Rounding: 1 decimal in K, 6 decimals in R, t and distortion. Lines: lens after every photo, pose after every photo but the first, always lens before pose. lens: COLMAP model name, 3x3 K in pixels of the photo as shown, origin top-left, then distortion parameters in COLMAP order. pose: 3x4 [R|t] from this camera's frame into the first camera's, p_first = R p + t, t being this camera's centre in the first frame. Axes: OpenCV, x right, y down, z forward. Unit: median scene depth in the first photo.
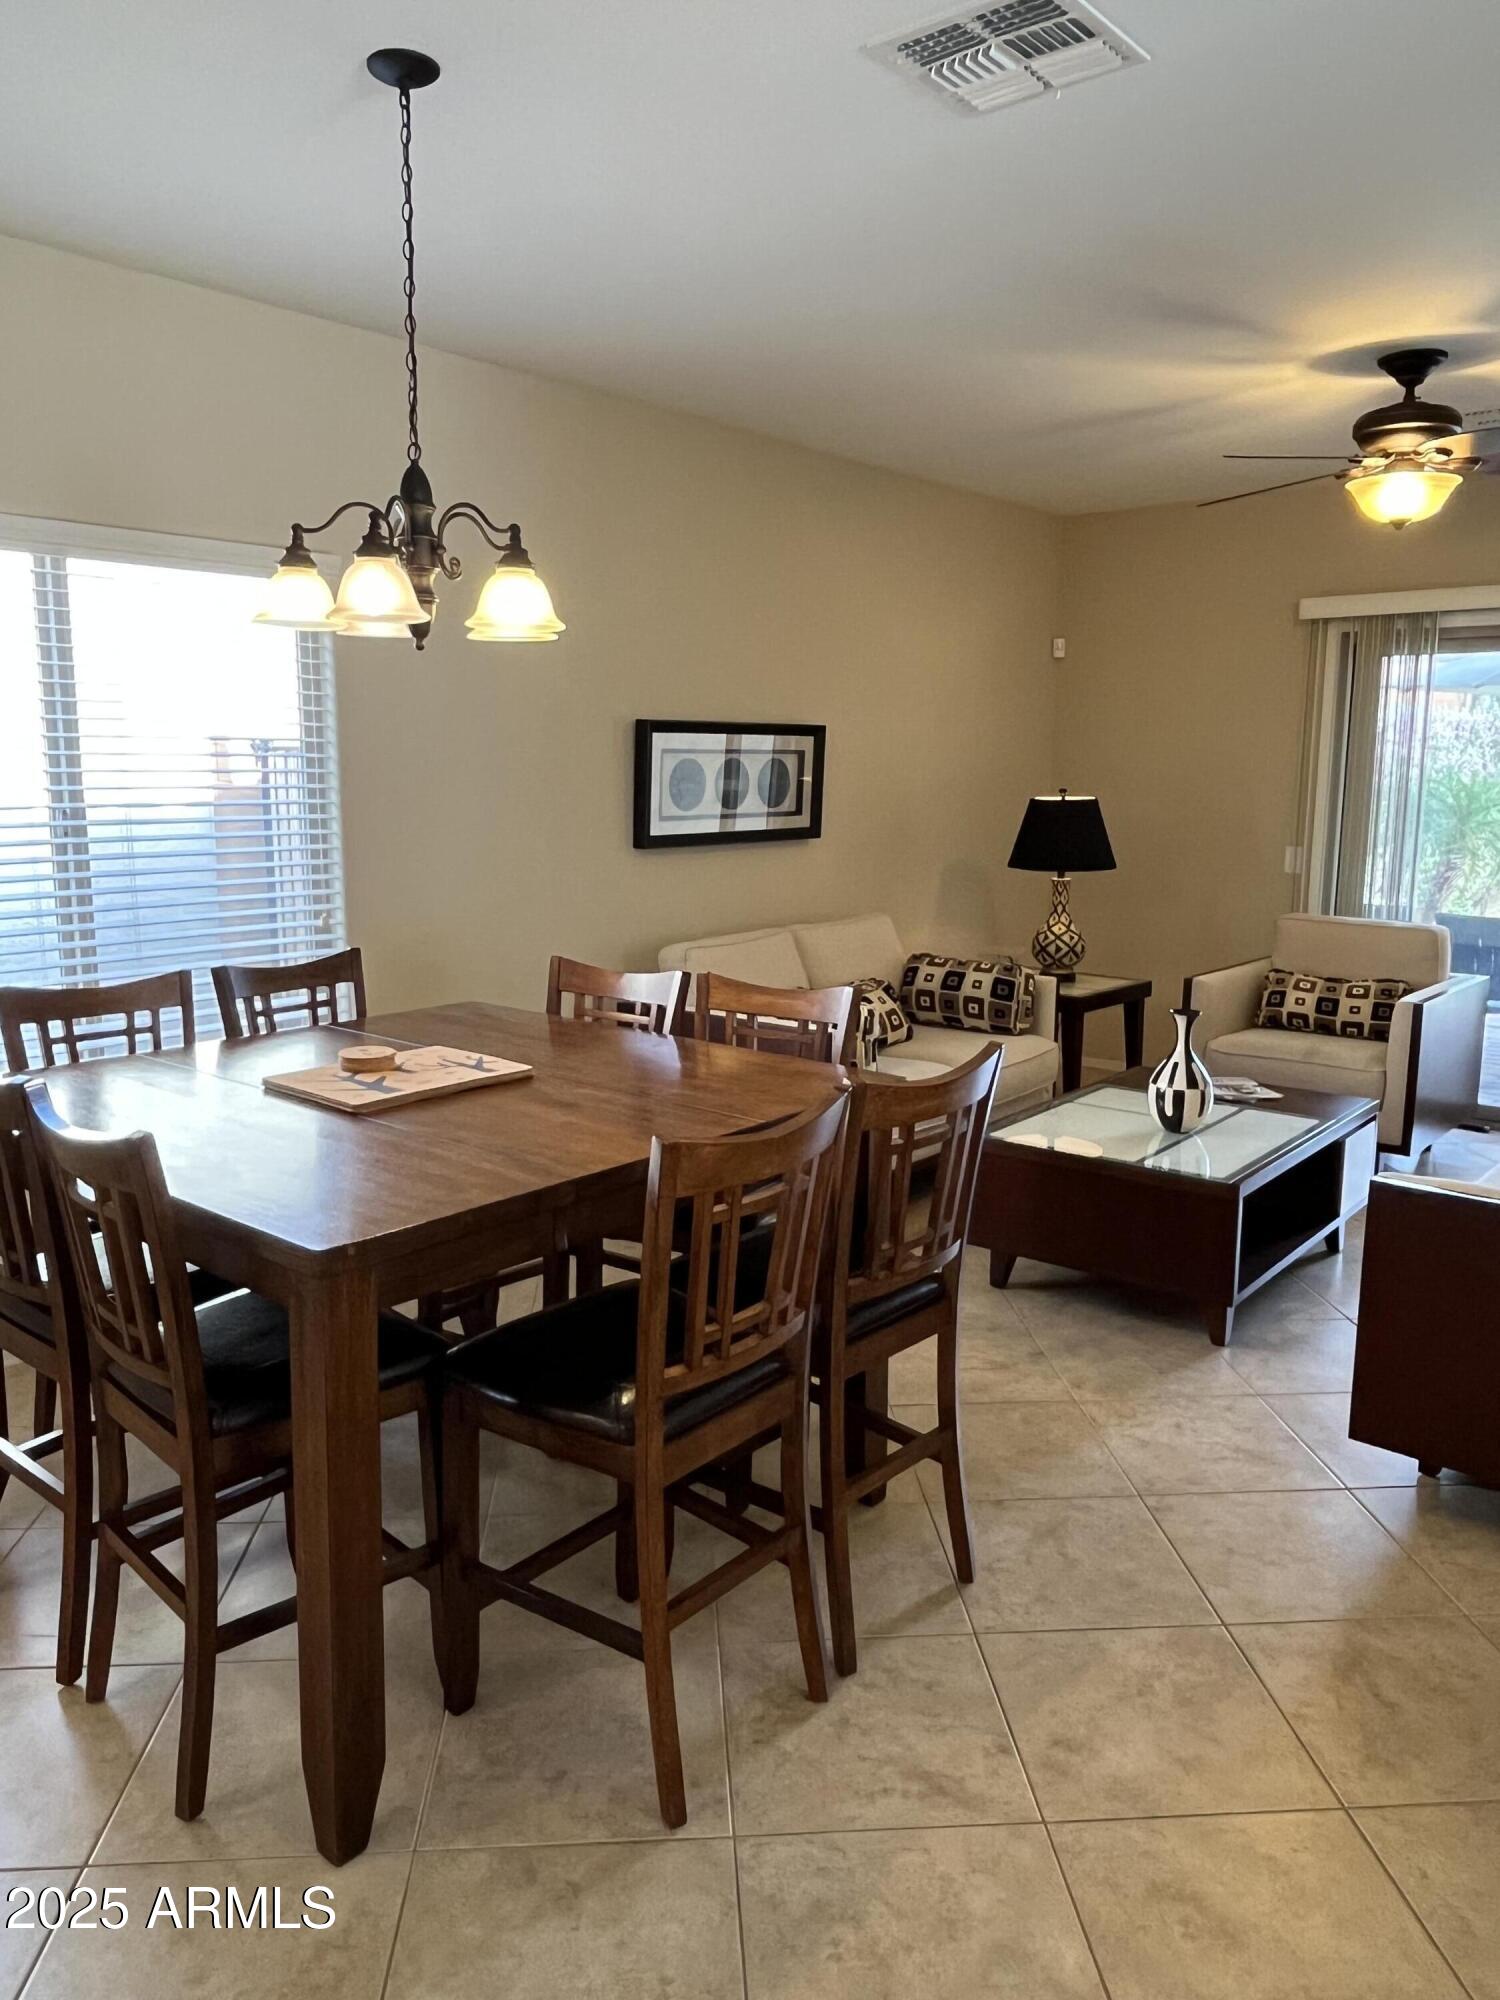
lens RADIAL K [[1425.2, 0, 751.5], [0, 1425.2, 996.2], [0, 0, 1]] dist [0.005634, 0.002732]
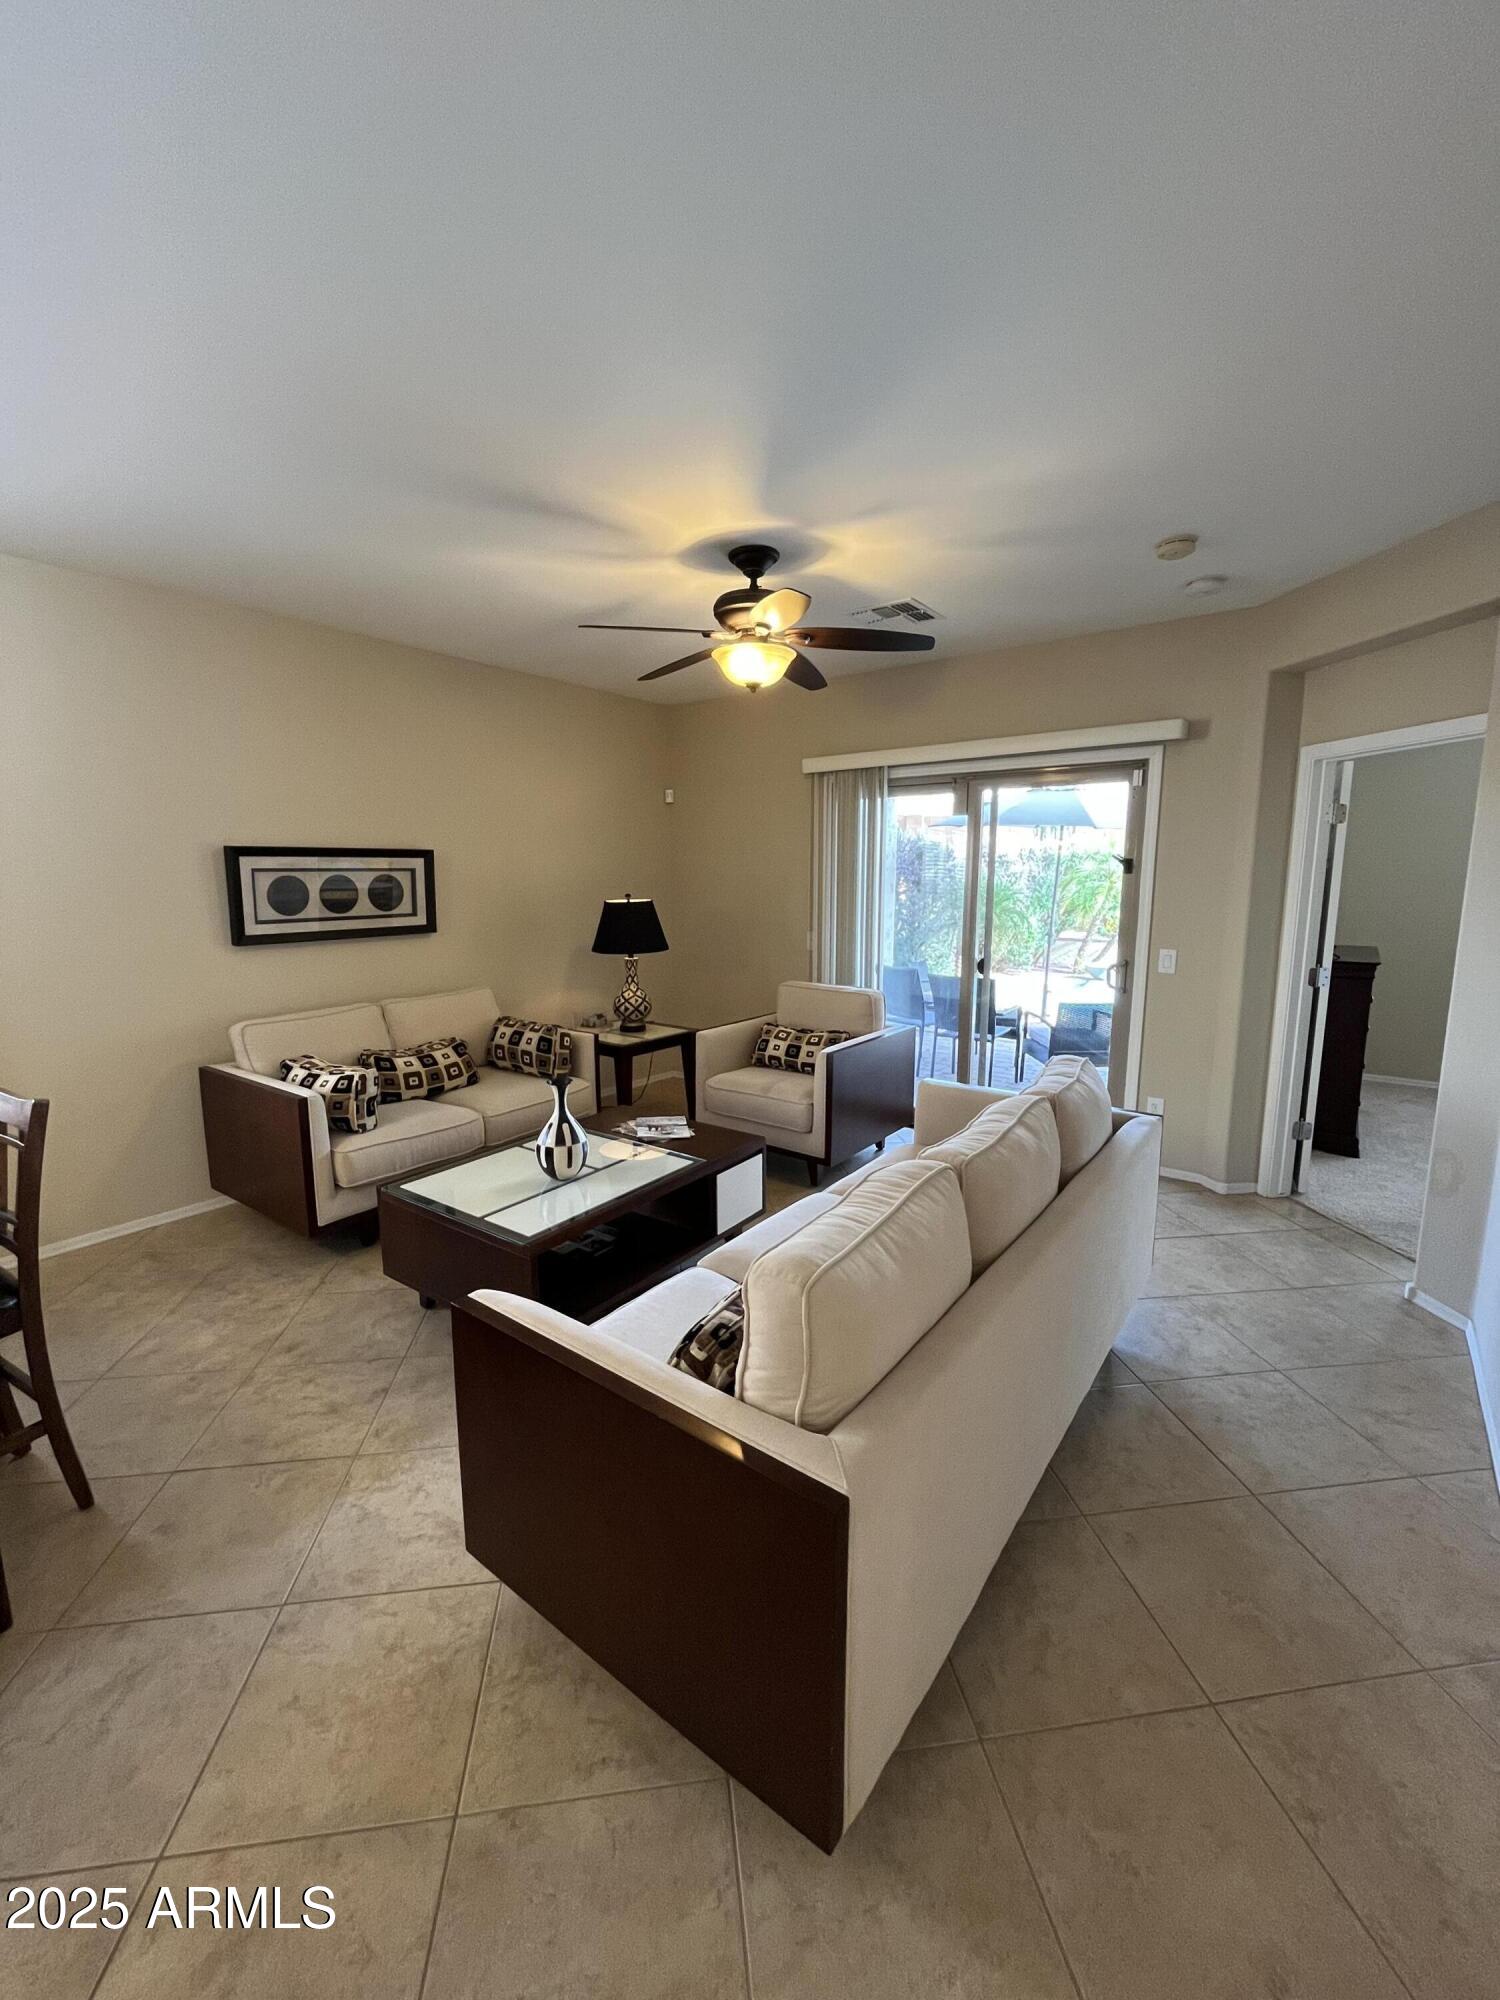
lens RADIAL K [[802.4, 0, 745.5], [0, 802.4, 997.6], [0, 0, 1]] dist [0.000165, 0.000018]
pose [[0.998822, -0.017337, 0.045320, 0.323434], [0.017740, 0.999807, -0.008499, -0.038654], [-0.045164, 0.009293, 0.998936, 0.230343]]
